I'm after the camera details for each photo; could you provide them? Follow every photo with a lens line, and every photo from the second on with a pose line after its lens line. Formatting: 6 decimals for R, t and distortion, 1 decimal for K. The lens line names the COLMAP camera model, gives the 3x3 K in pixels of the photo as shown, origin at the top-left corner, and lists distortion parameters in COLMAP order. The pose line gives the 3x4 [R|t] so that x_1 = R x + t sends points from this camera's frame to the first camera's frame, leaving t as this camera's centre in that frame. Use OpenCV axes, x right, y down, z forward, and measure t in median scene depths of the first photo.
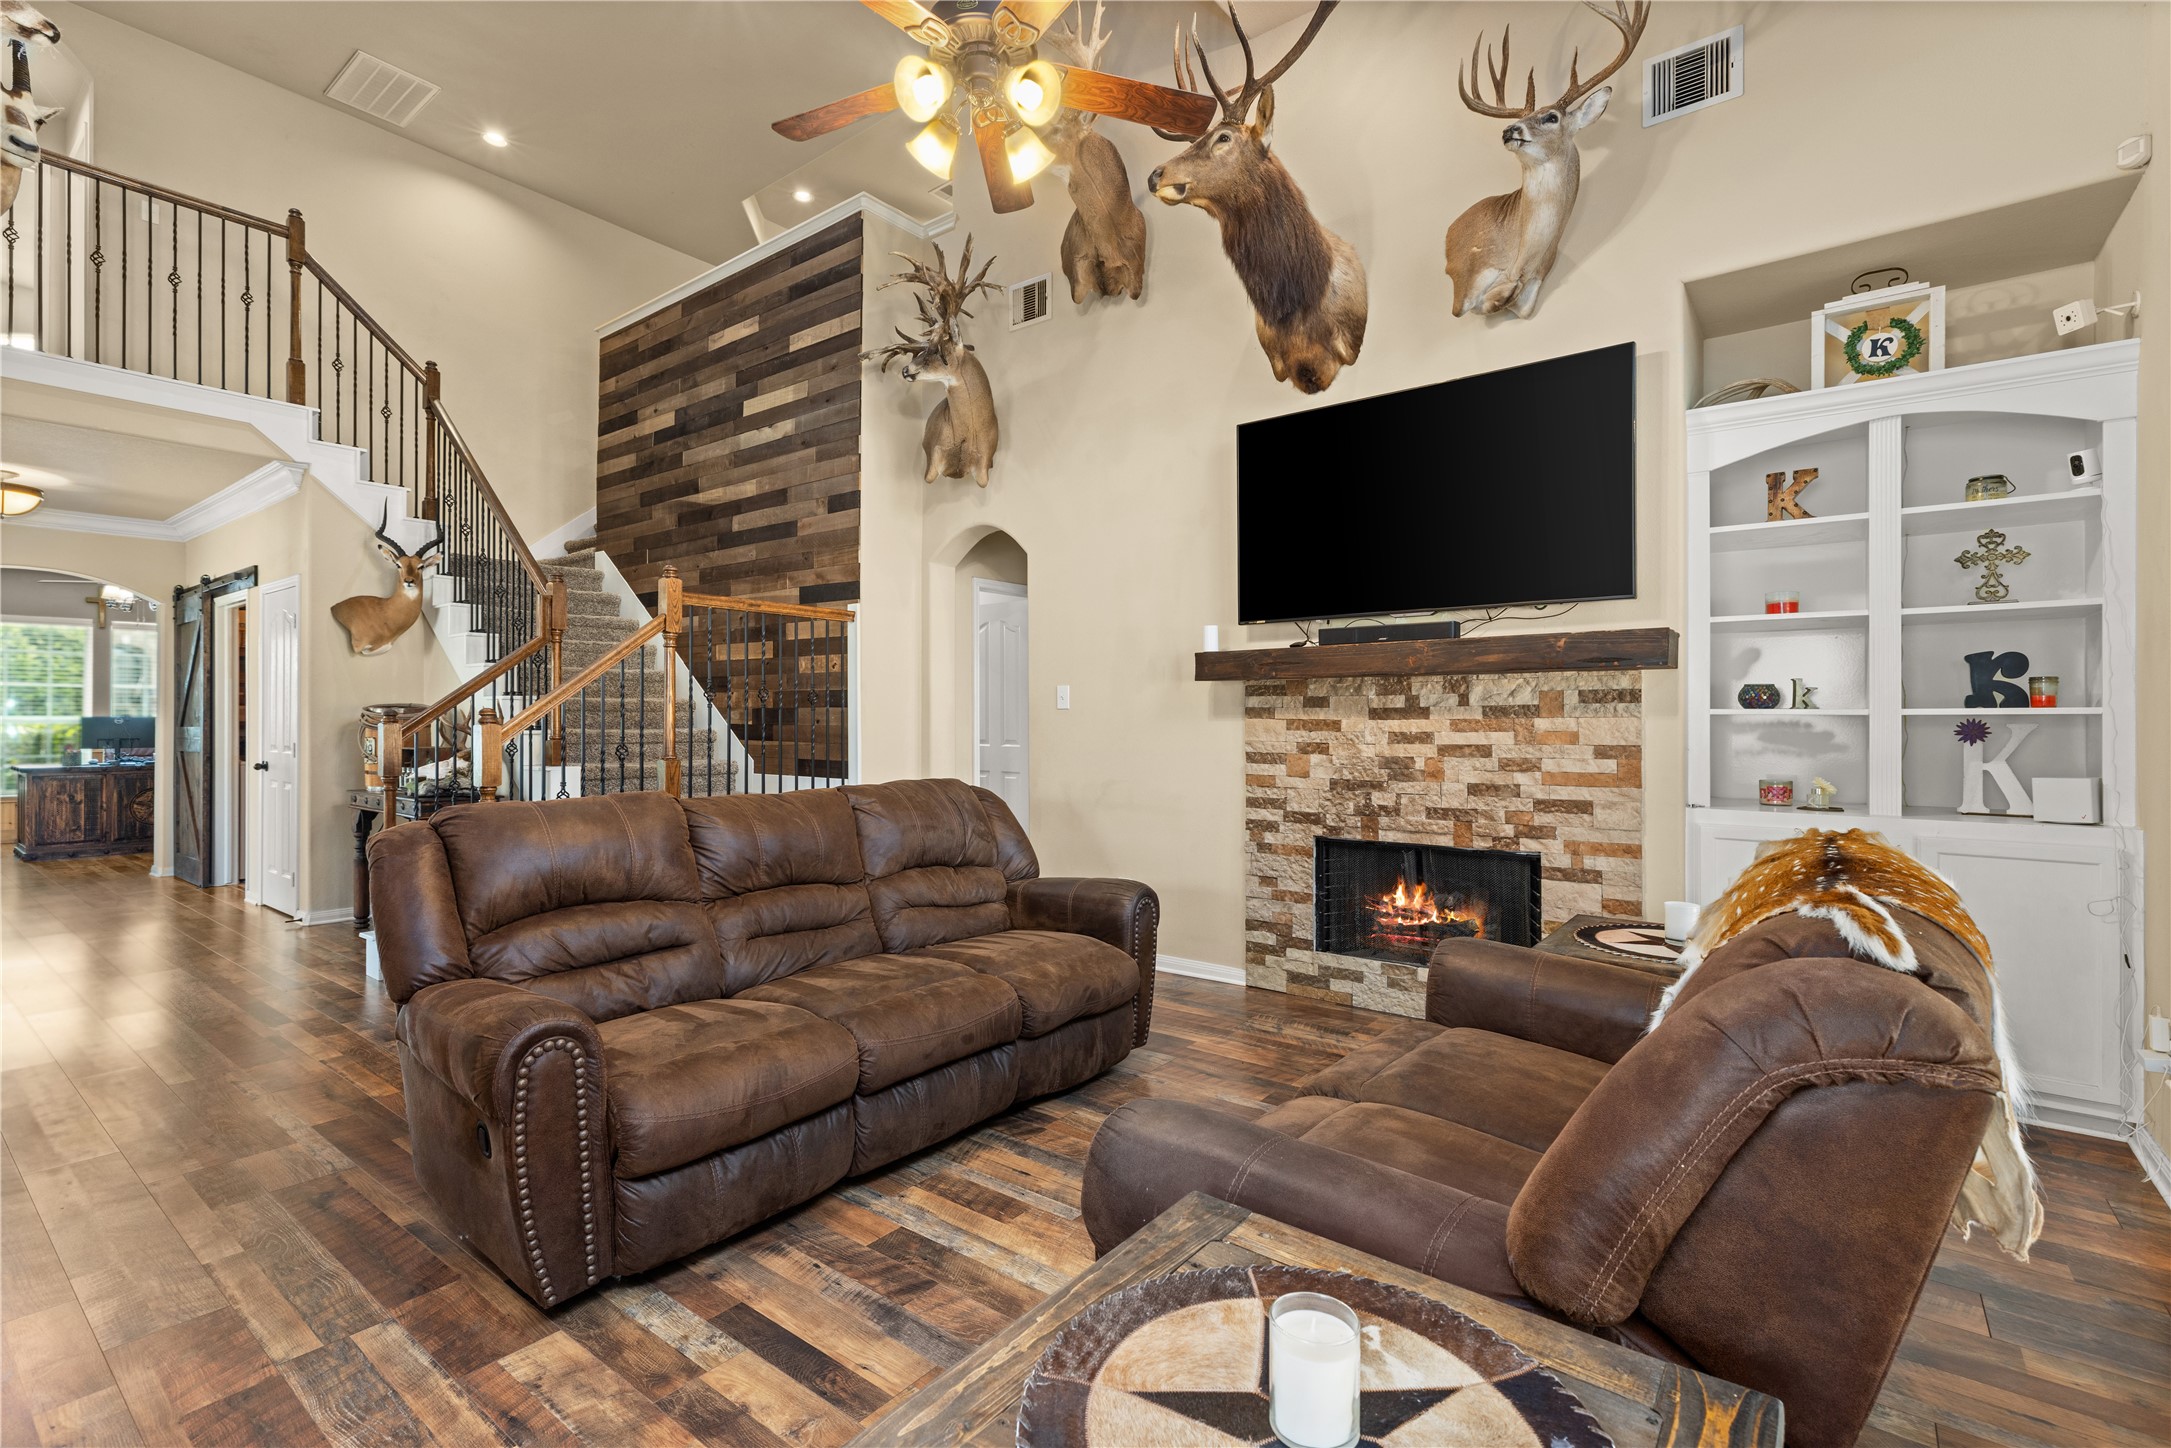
lens RADIAL K [[977.1, 0, 1087.6], [0, 977.1, 714.7], [0, 0, 1]] dist [0.003399, 0.000933]
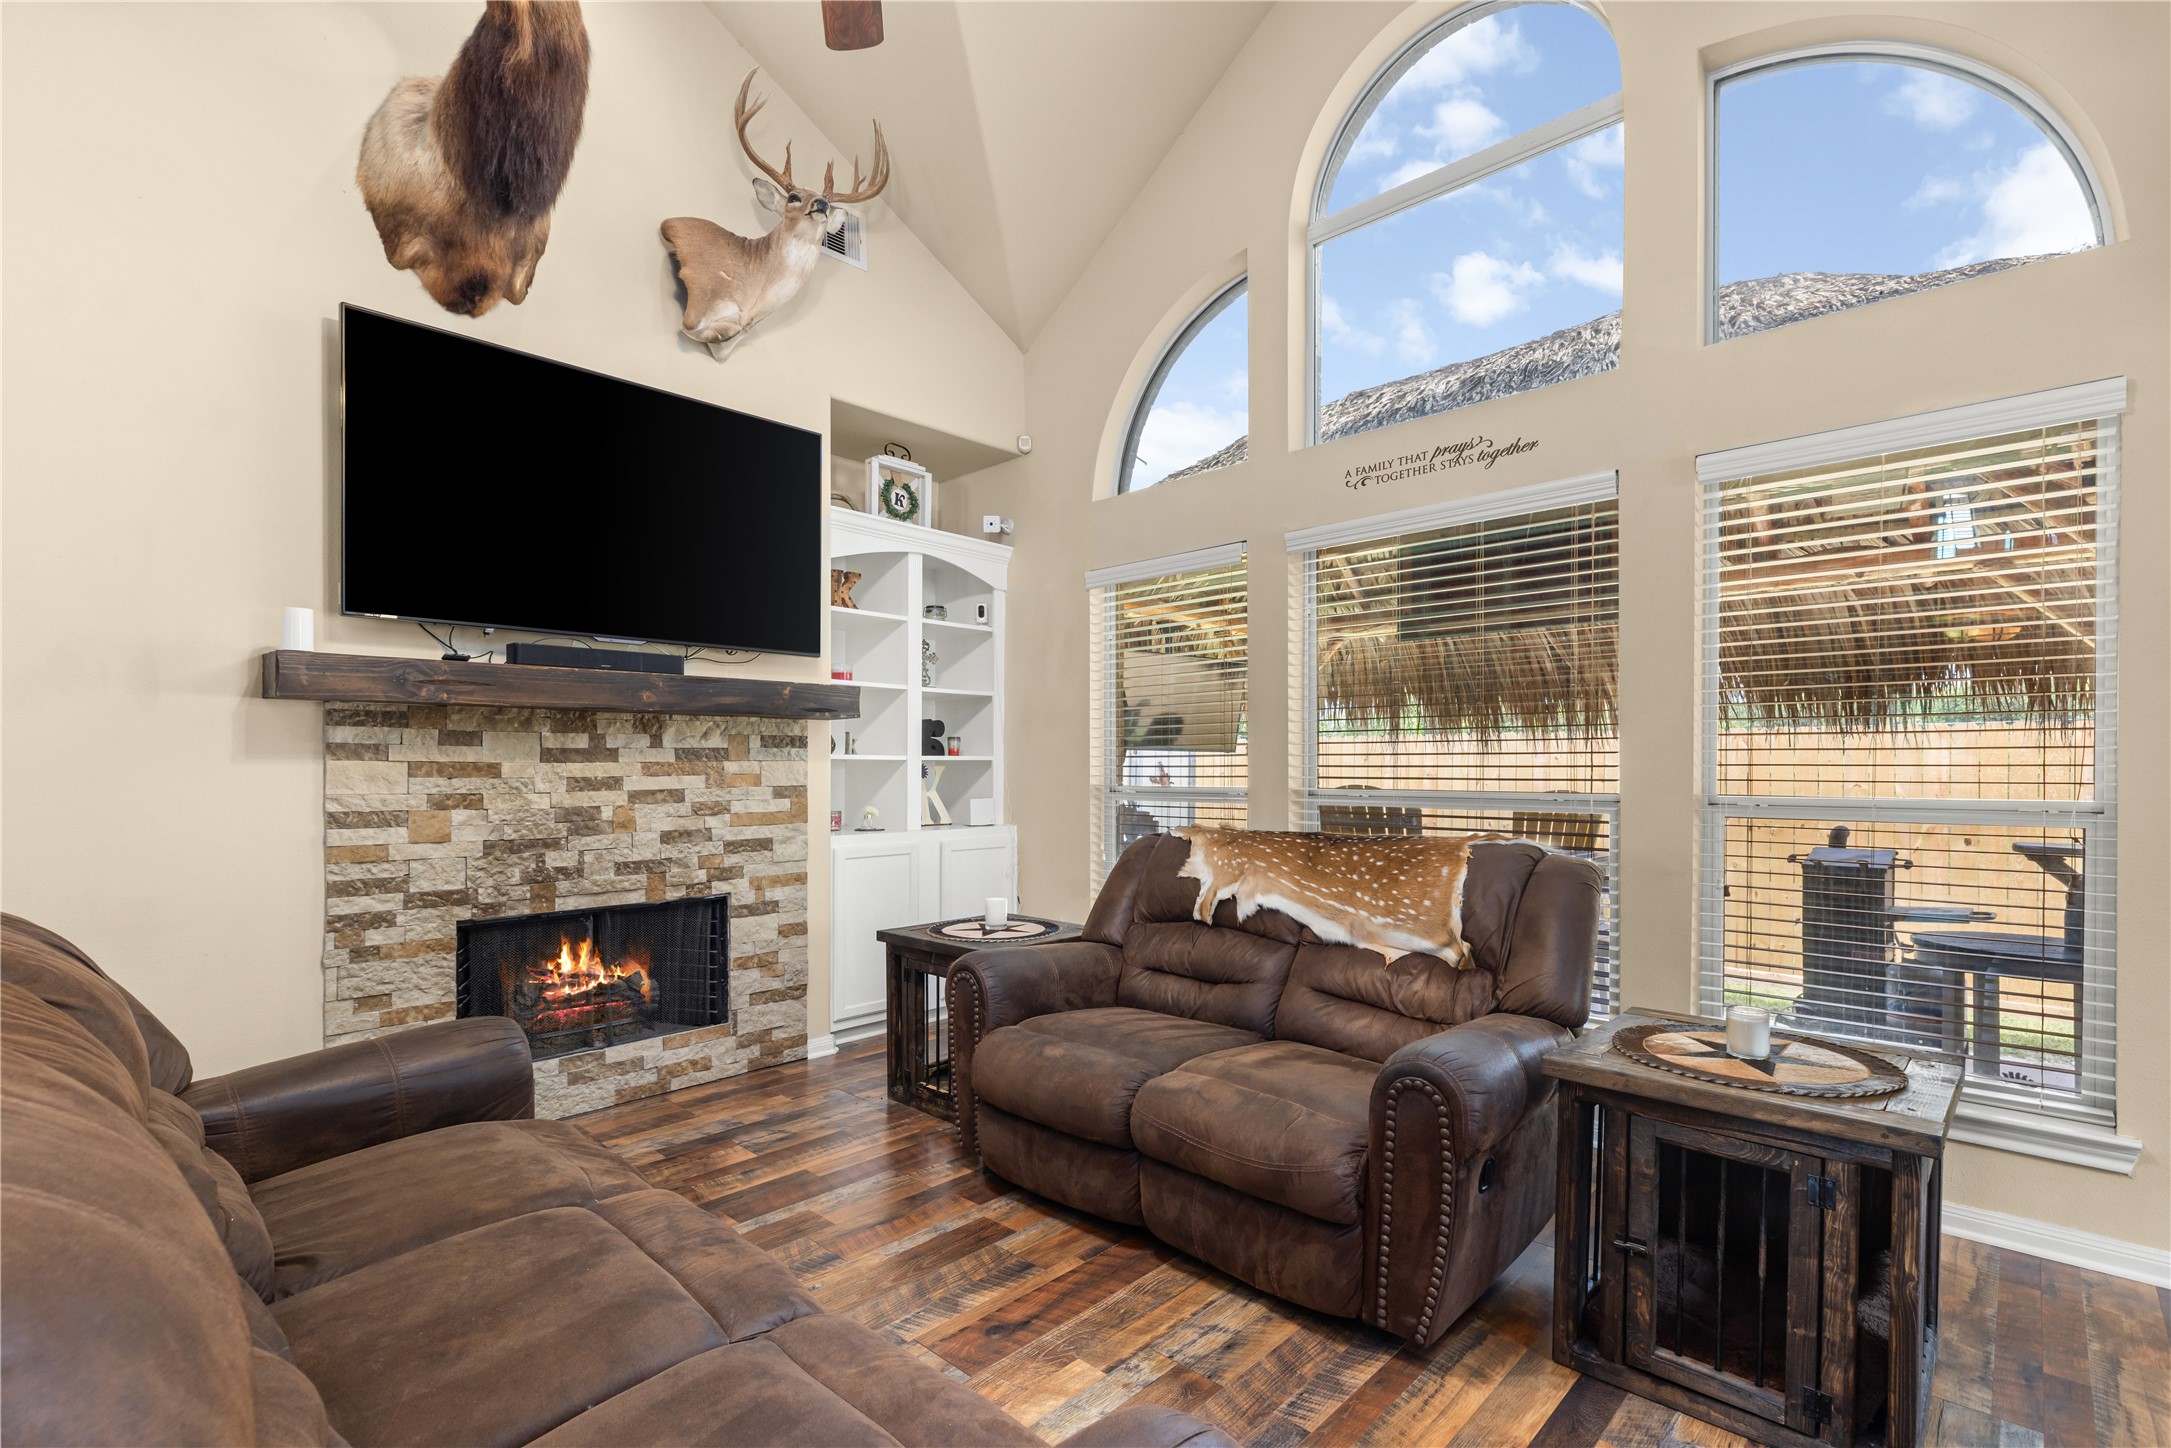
lens RADIAL K [[977.1, 0, 1068.7], [0, 977.1, 770.5], [0, 0, 1]] dist [0.003399, 0.000933]
pose [[0.114890, -0.007146, 0.993353, -0.484868], [-0.007020, 0.999943, 0.008006, 0.002359], [-0.993353, -0.007893, 0.114833, 0.506236]]
